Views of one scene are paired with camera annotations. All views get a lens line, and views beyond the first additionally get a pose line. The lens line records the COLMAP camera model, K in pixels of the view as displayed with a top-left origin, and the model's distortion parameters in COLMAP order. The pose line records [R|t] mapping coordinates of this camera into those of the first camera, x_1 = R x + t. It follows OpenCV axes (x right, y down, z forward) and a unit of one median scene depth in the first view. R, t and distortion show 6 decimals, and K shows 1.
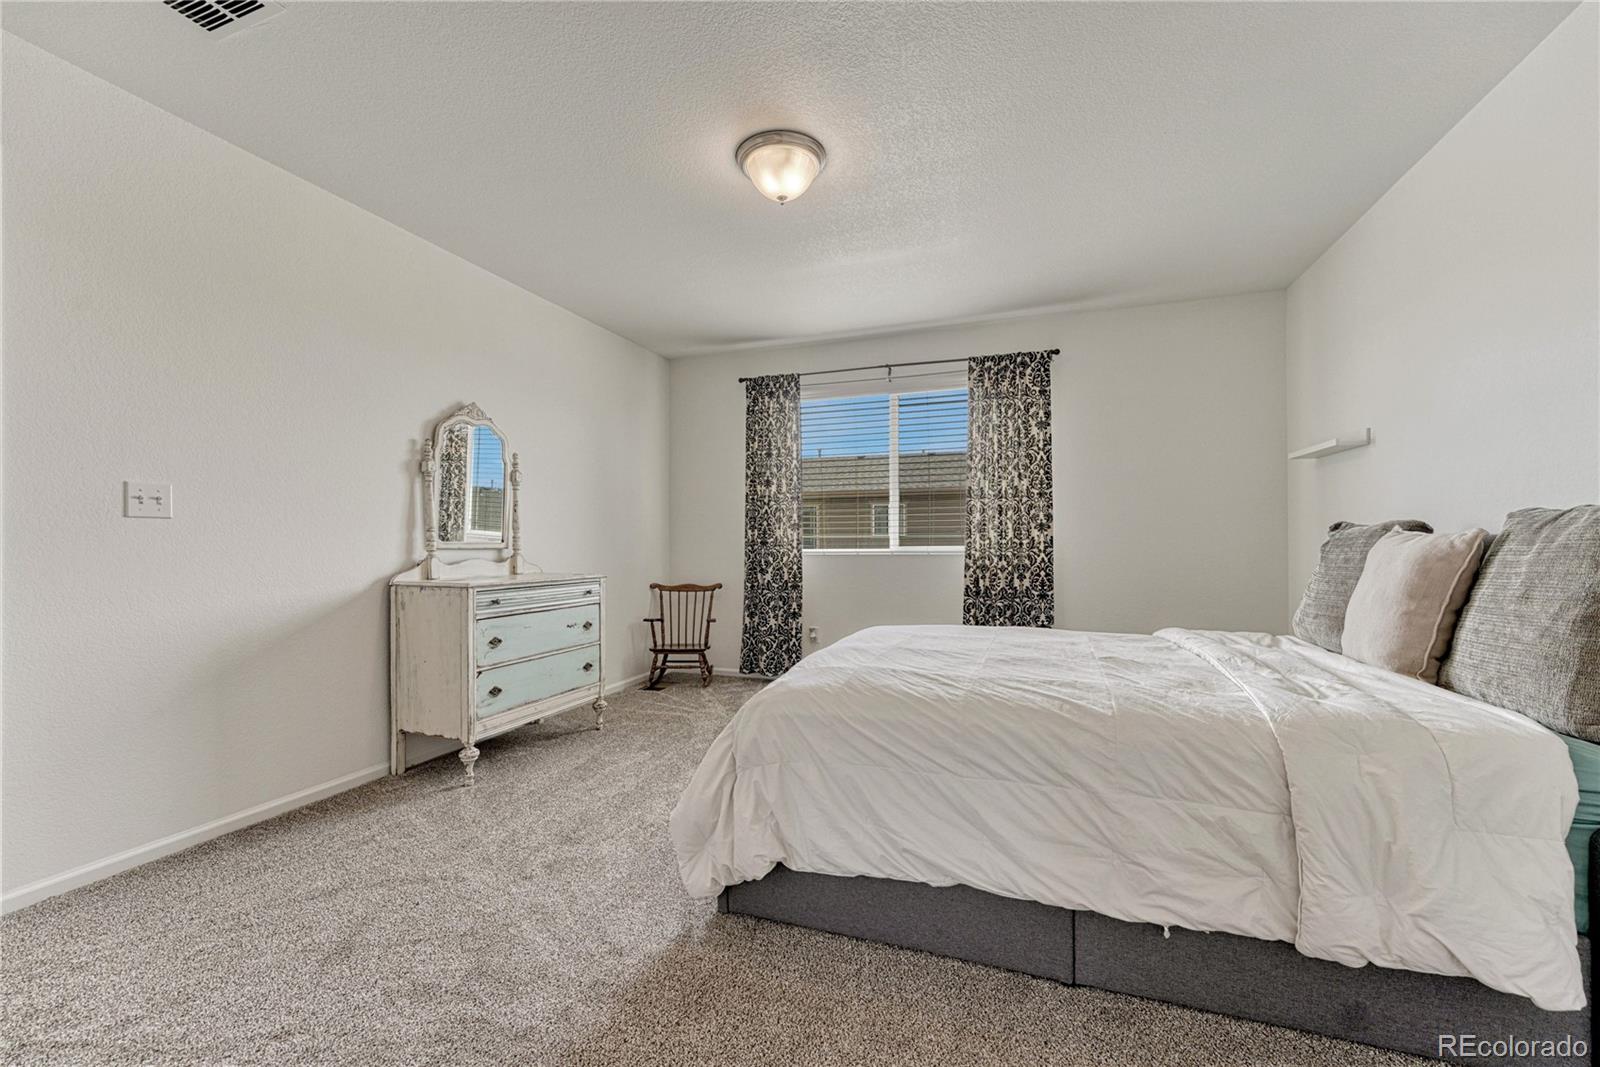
lens RADIAL K [[638.3, 0, 809.6], [0, 638.3, 544.7], [0, 0, 1]] dist [0.000913, 0.002083]
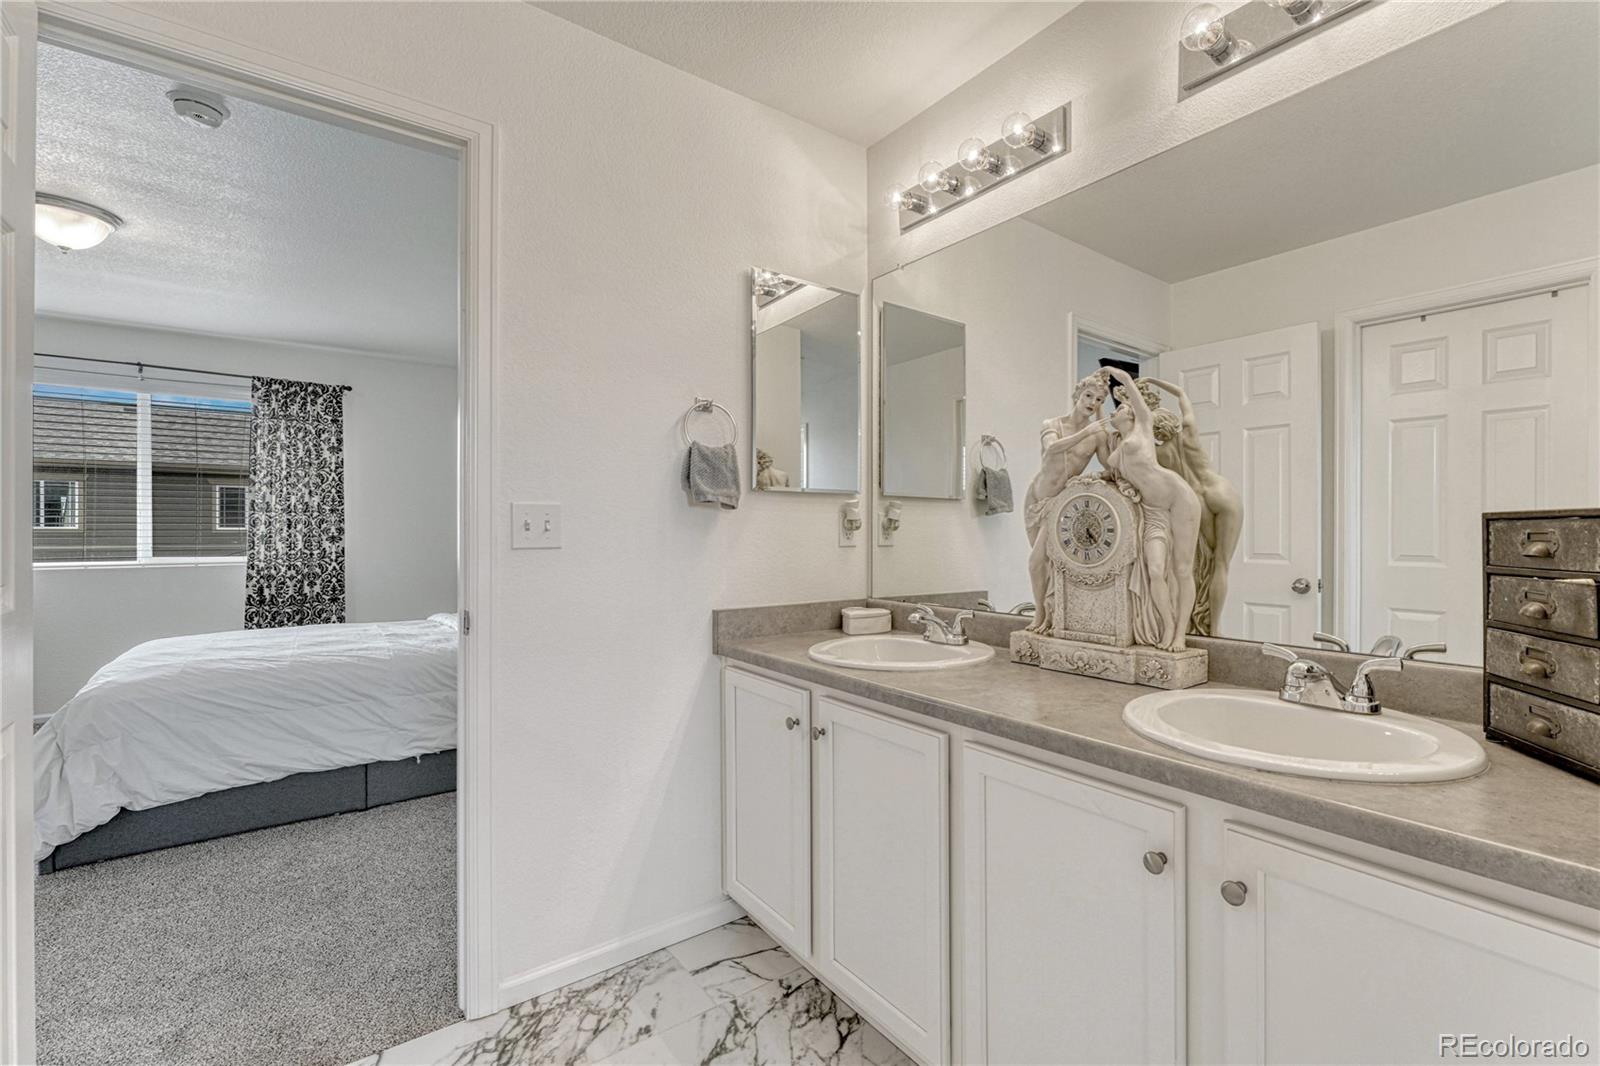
lens RADIAL K [[638.3, 0, 804.8], [0, 638.3, 536.9], [0, 0, 1]] dist [0.000913, 0.002083]
pose [[0.541933, 0.005476, 0.840404, -0.139460], [0.000131, 0.999978, -0.006601, -0.024031], [-0.840422, 0.003687, 0.541920, -0.326626]]
